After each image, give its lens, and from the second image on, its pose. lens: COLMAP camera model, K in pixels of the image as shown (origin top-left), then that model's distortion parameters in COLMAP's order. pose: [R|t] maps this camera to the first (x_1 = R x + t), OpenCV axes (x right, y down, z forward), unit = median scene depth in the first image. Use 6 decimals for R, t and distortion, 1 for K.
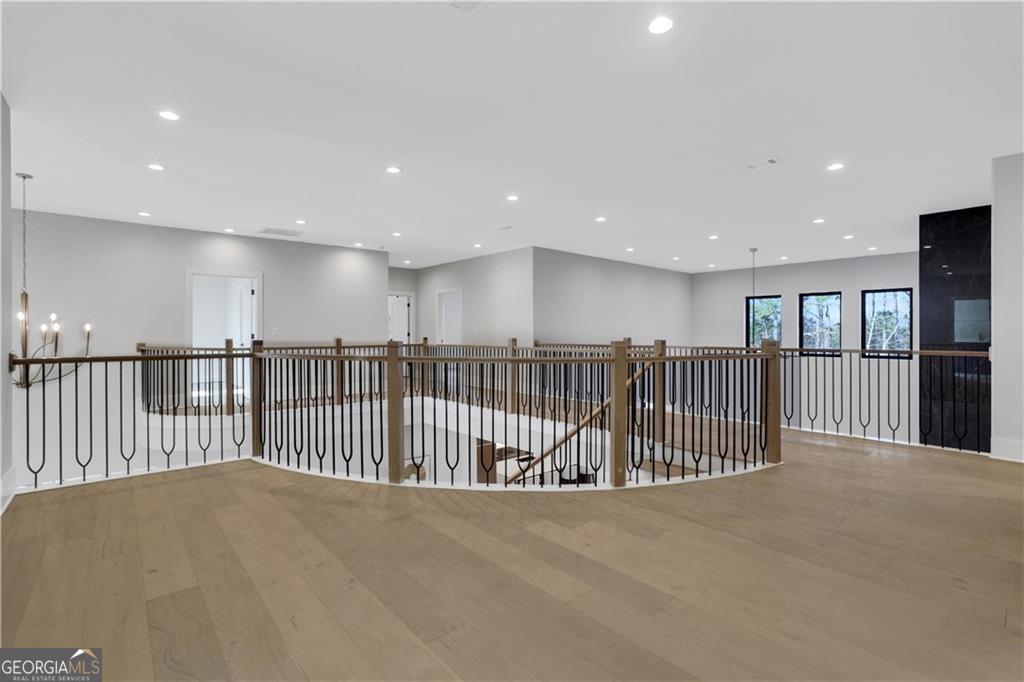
lens RADIAL K [[460.2, 0, 511.4], [0, 460.2, 331.5], [0, 0, 1]] dist [-0.004375, -0.001099]
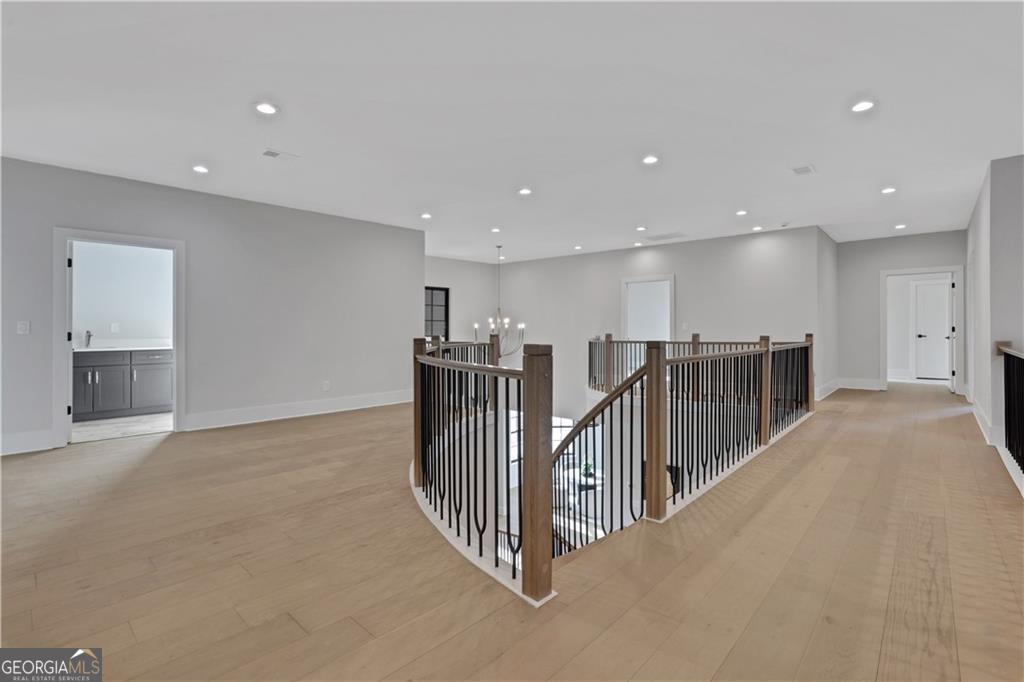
lens RADIAL K [[474.0, 0, 512.0], [0, 474.0, 341.0], [0, 0, 1]] dist [0.000840, 0.000692]
pose [[0.117339, 0.030156, -0.992634, 0.866927], [0.002410, 0.999527, 0.030650, -0.002860], [0.993089, -0.005989, 0.117211, 0.746382]]
